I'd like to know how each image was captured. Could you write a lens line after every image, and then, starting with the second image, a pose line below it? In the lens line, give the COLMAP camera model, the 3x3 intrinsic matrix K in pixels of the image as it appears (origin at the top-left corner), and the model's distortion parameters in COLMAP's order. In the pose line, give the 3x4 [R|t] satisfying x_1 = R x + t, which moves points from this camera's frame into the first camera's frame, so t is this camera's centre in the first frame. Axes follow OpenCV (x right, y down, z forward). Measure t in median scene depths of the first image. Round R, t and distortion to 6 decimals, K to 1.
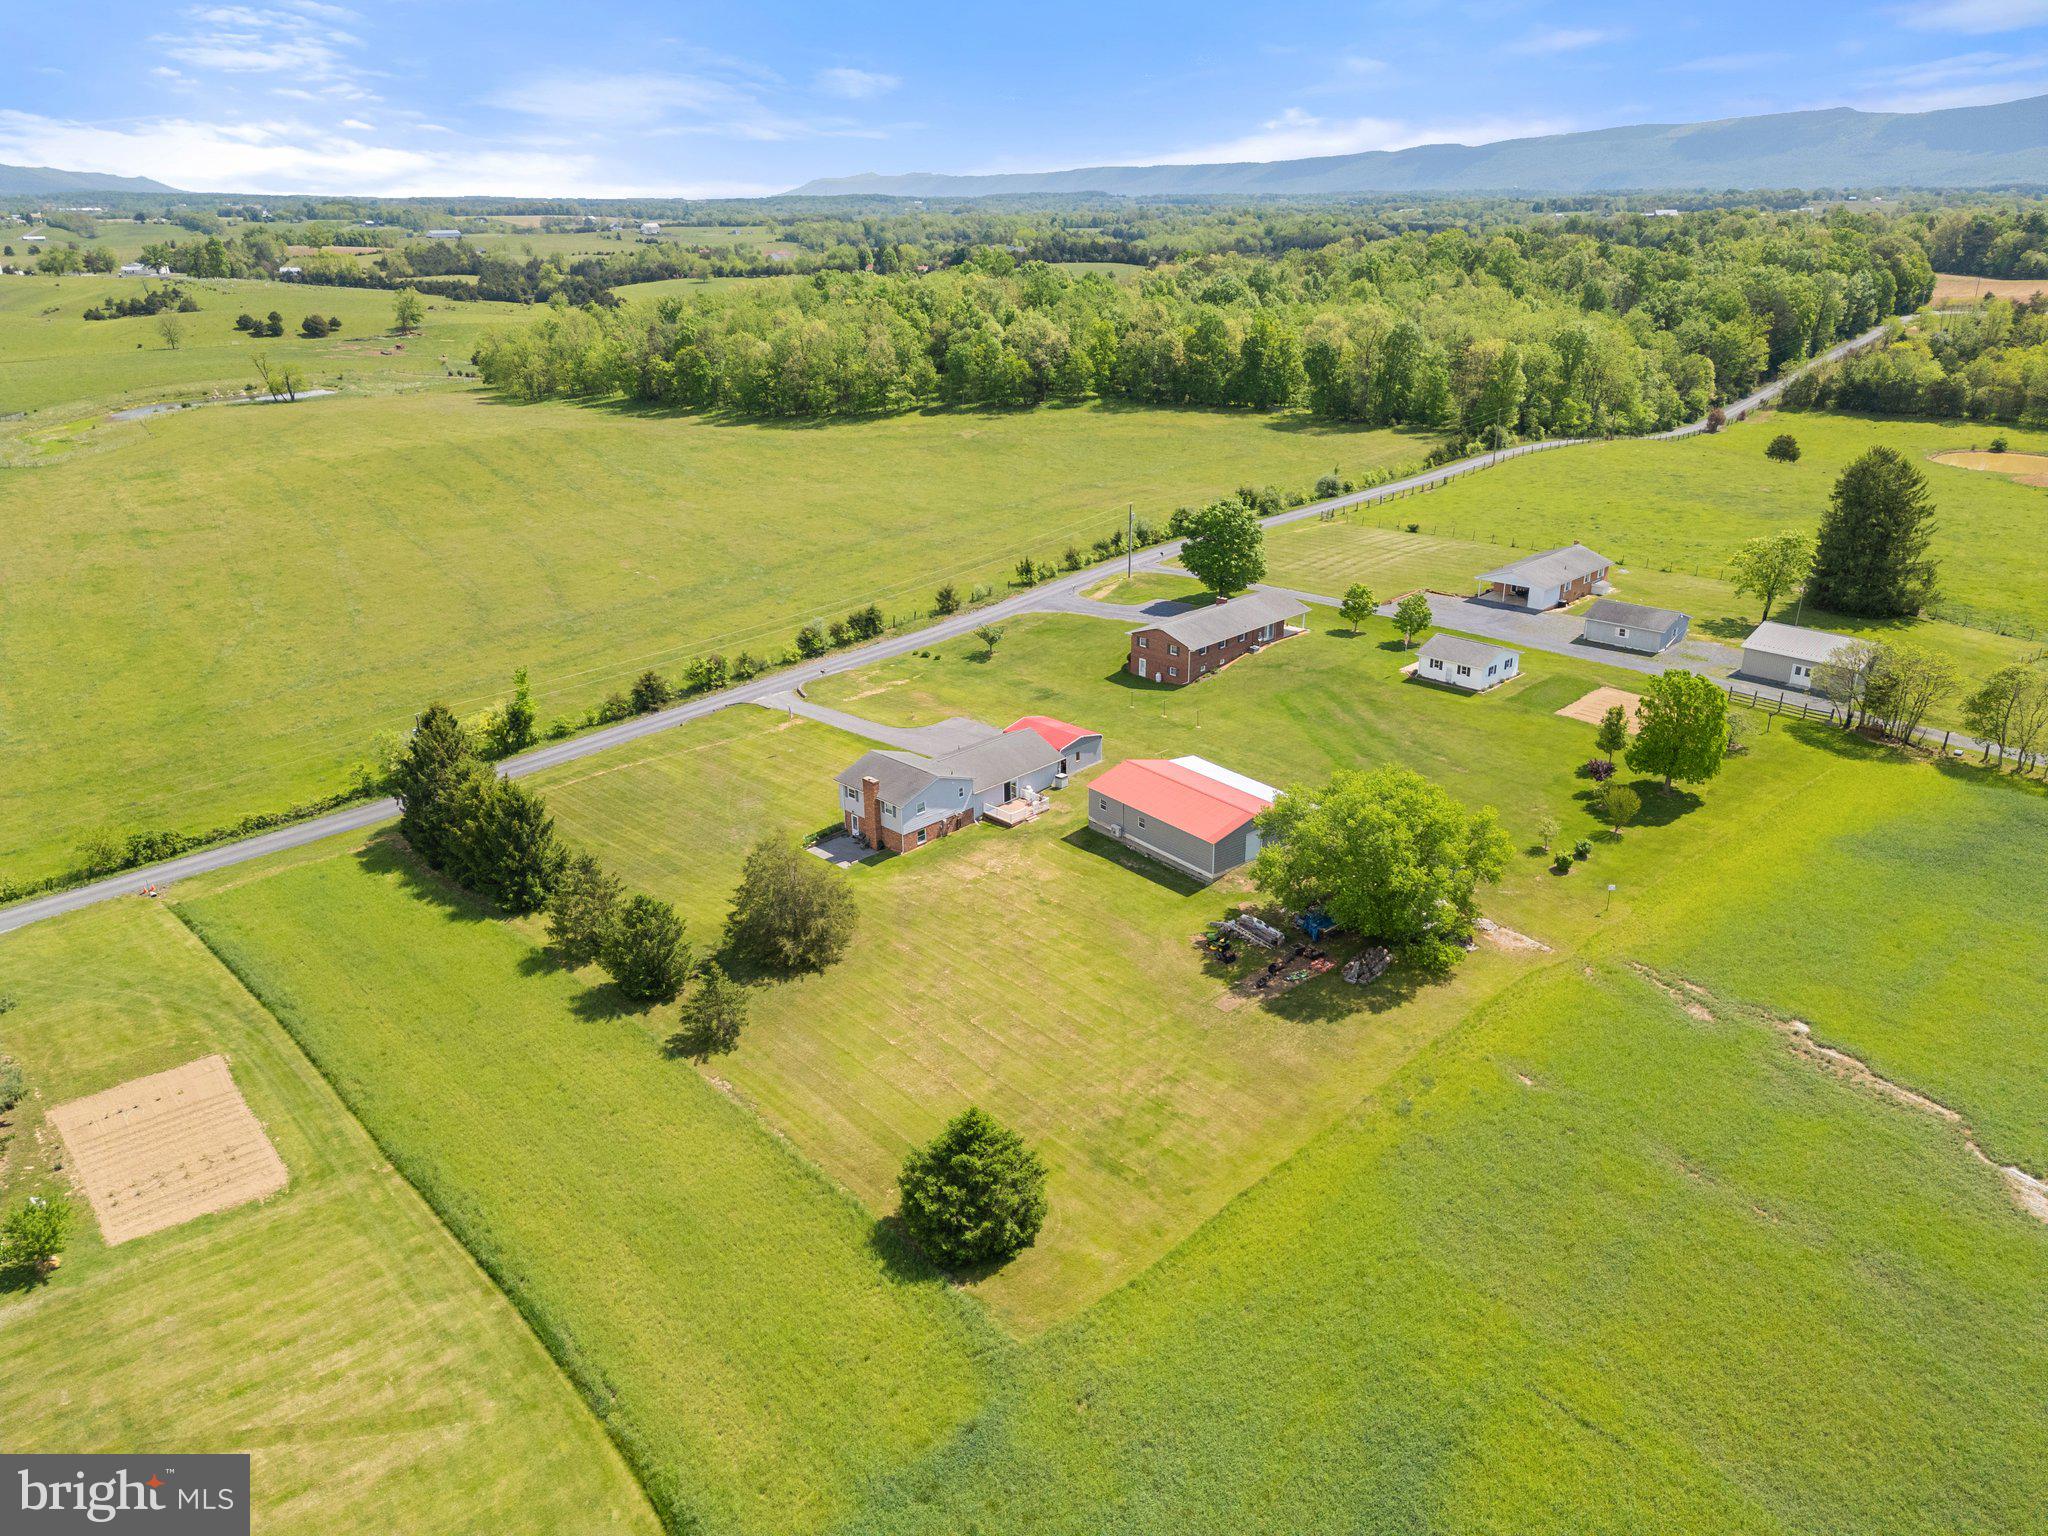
lens RADIAL K [[1488.9, 0, 1008.4], [0, 1488.9, 775.6], [0, 0, 1]] dist [0.077483, -0.074927]
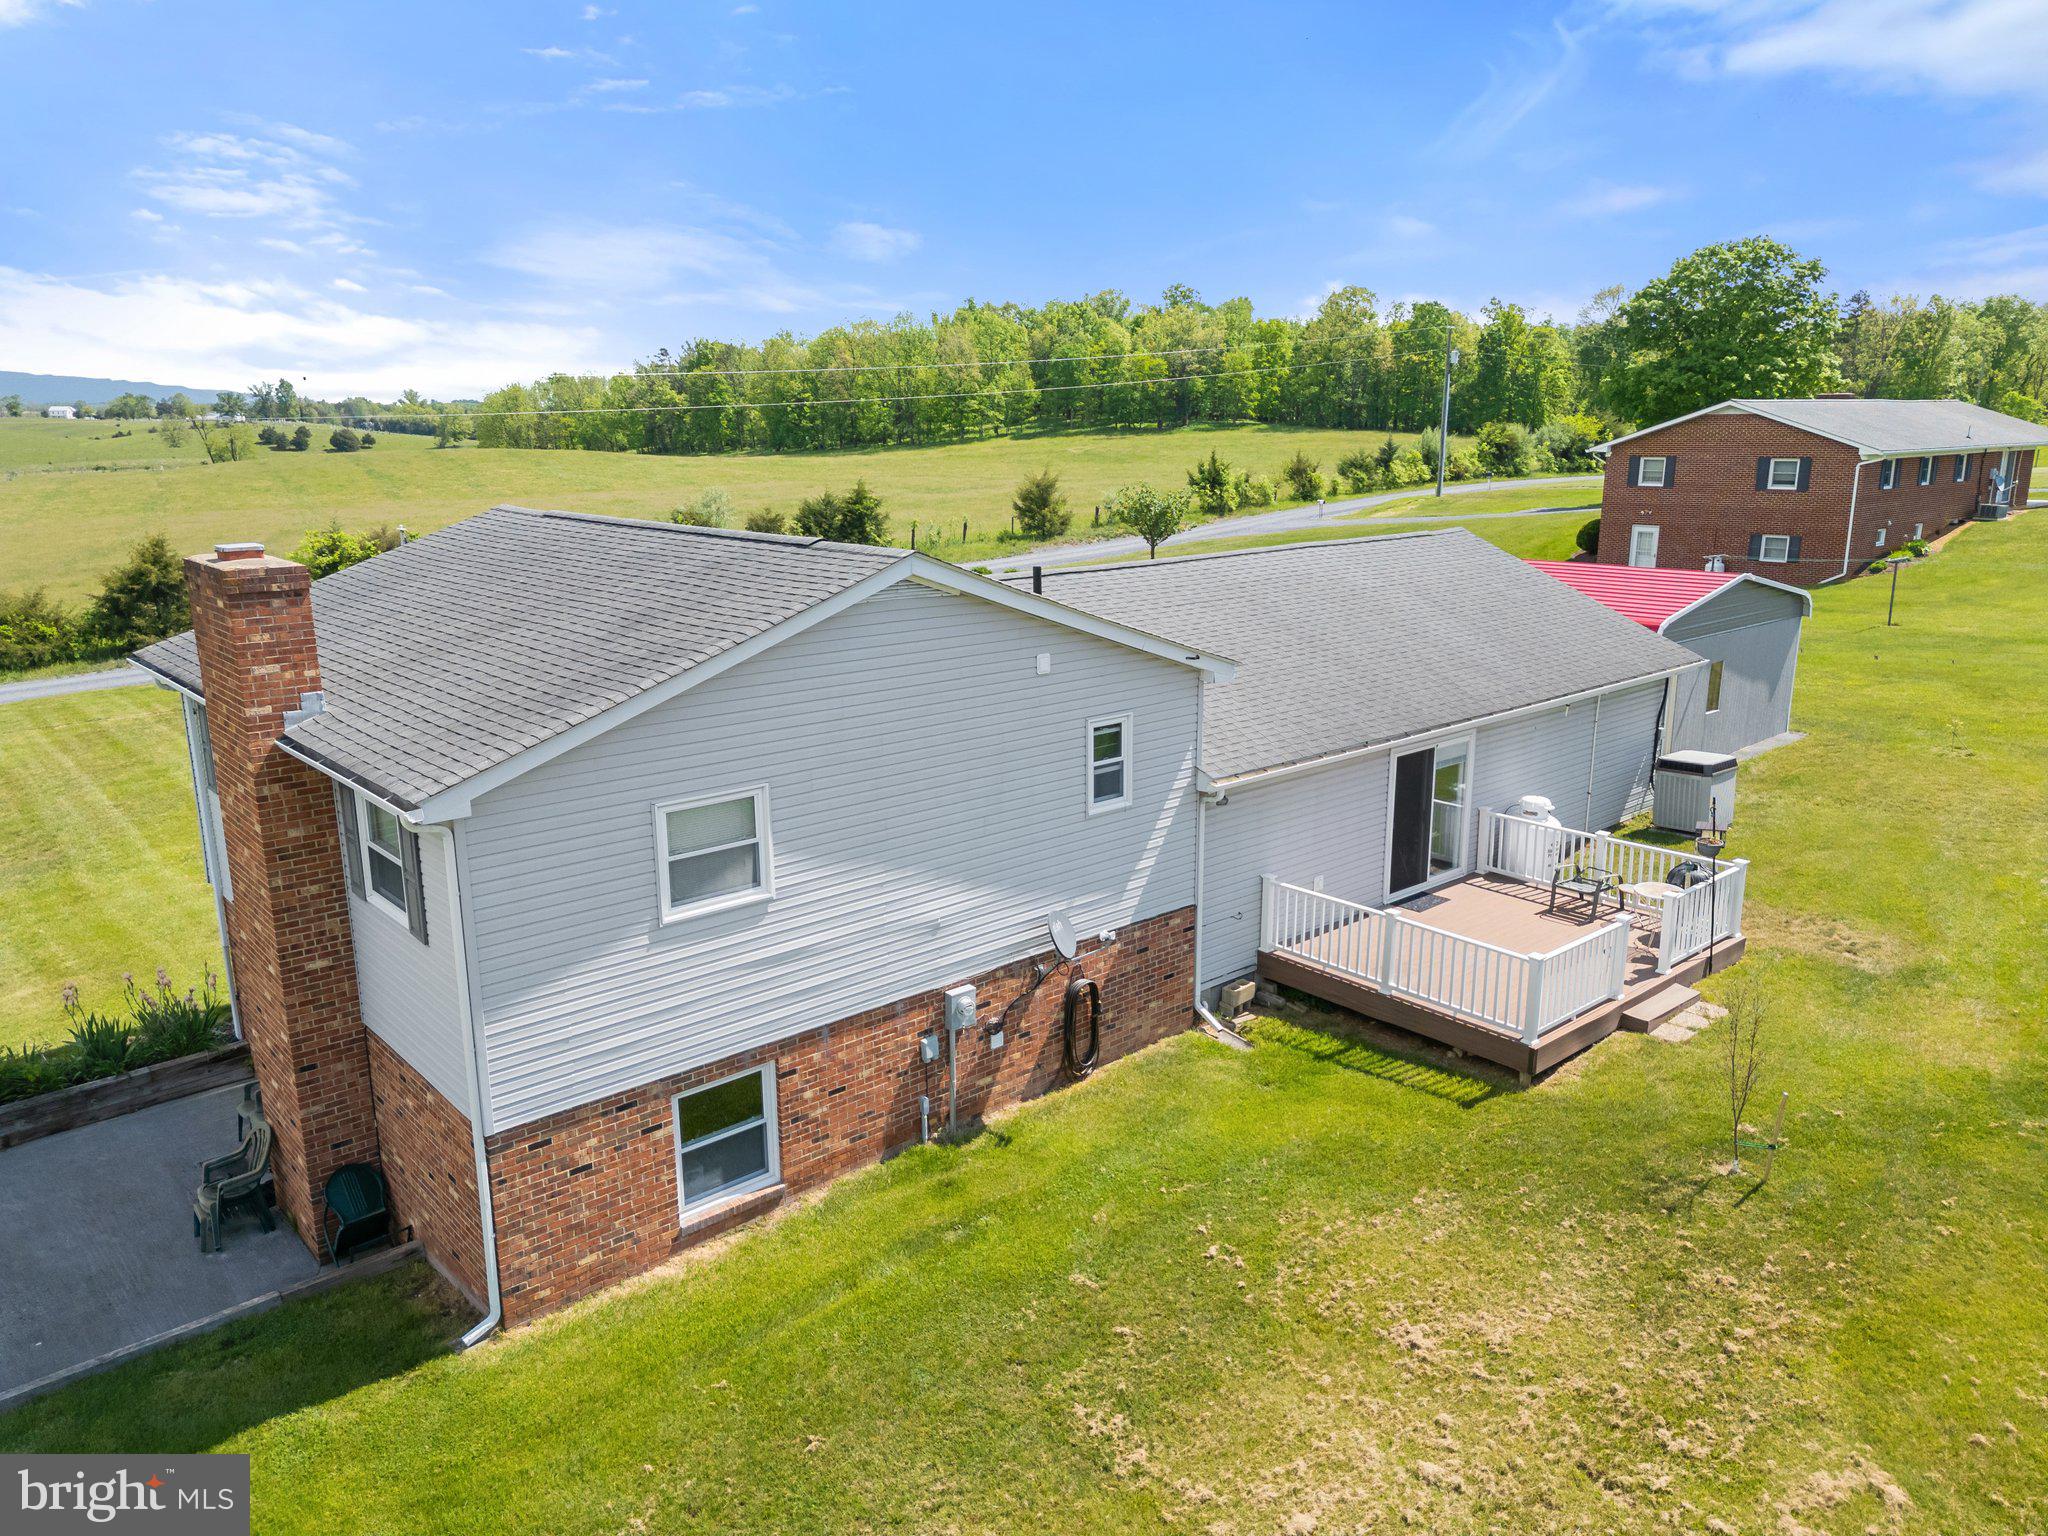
lens RADIAL K [[1407.5, 0, 1043.7], [0, 1407.5, 763.9], [0, 0, 1]] dist [0.063398, -0.053187]
pose [[0.998900, 0.026321, -0.038801, -0.021179], [-0.031964, 0.987736, -0.152824, 0.018676], [0.034303, 0.153896, 0.987491, 0.575115]]
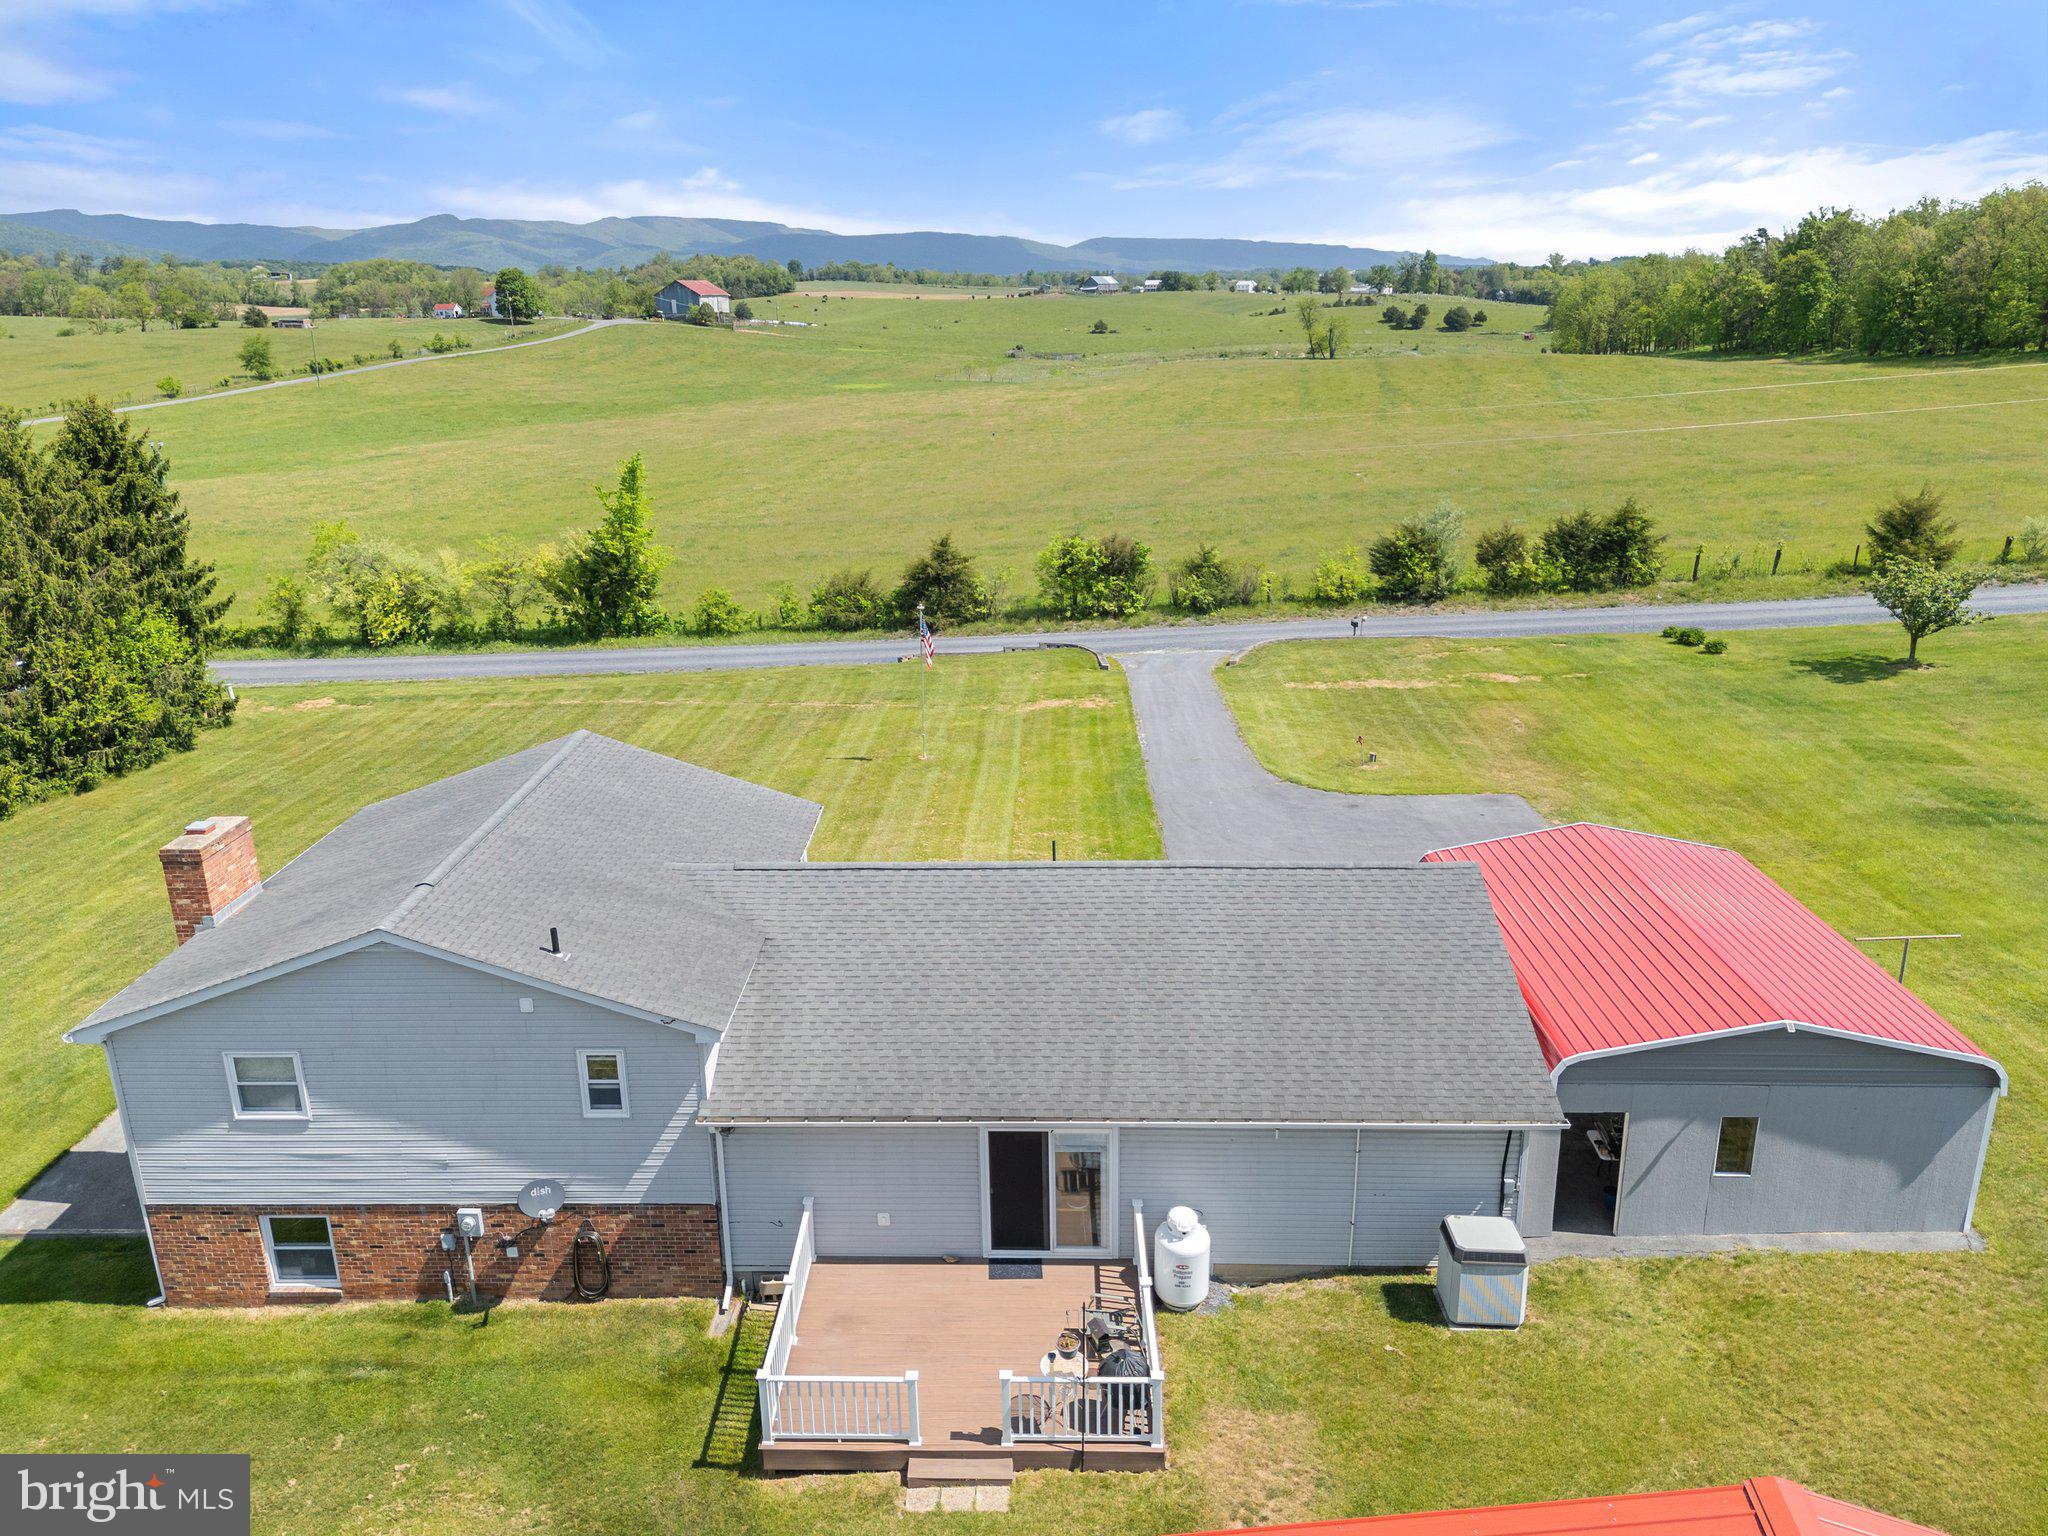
lens RADIAL K [[1495.3, 0, 1019.9], [0, 1495.3, 798.4], [0, 0, 1]] dist [0.069032, -0.076986]
pose [[0.702289, 0.239645, -0.670344, 0.061677], [-0.272273, 0.960464, 0.058113, -0.024335], [0.657767, 0.141704, 0.739772, 0.588869]]
